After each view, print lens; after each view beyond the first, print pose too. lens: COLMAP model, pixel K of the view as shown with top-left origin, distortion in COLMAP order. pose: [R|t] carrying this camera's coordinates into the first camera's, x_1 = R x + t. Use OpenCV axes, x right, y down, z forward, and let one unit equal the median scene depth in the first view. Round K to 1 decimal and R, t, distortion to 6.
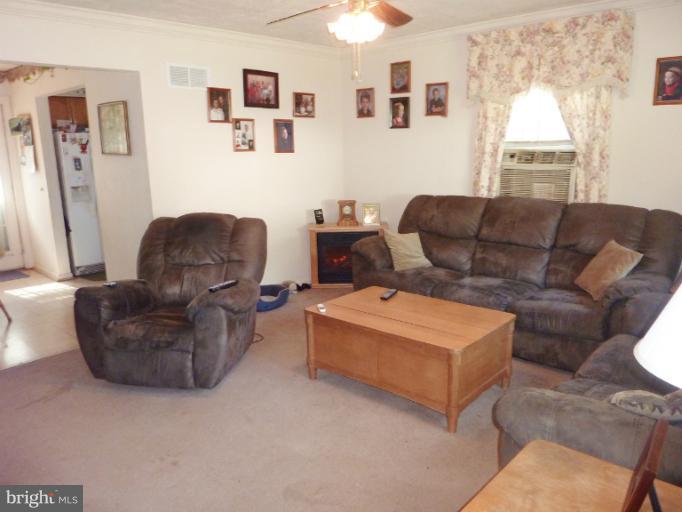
lens RADIAL K [[526.0, 0, 341.0], [0, 526.0, 256.0], [0, 0, 1]] dist [-0.023000, -0.007699]
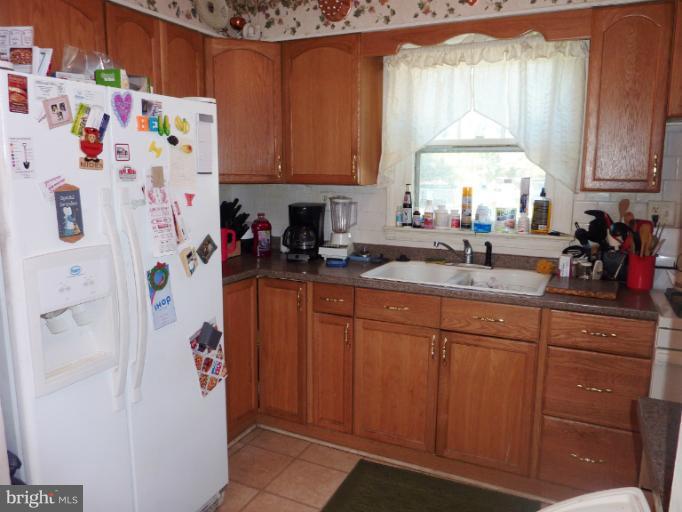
lens RADIAL K [[526.0, 0, 341.0], [0, 526.0, 256.0], [0, 0, 1]] dist [-0.023000, -0.007699]
pose [[0.950455, -0.023904, 0.309943, -1.188161], [0.039236, 0.998290, -0.043327, -0.365456], [-0.308377, 0.053342, 0.949767, 1.911996]]
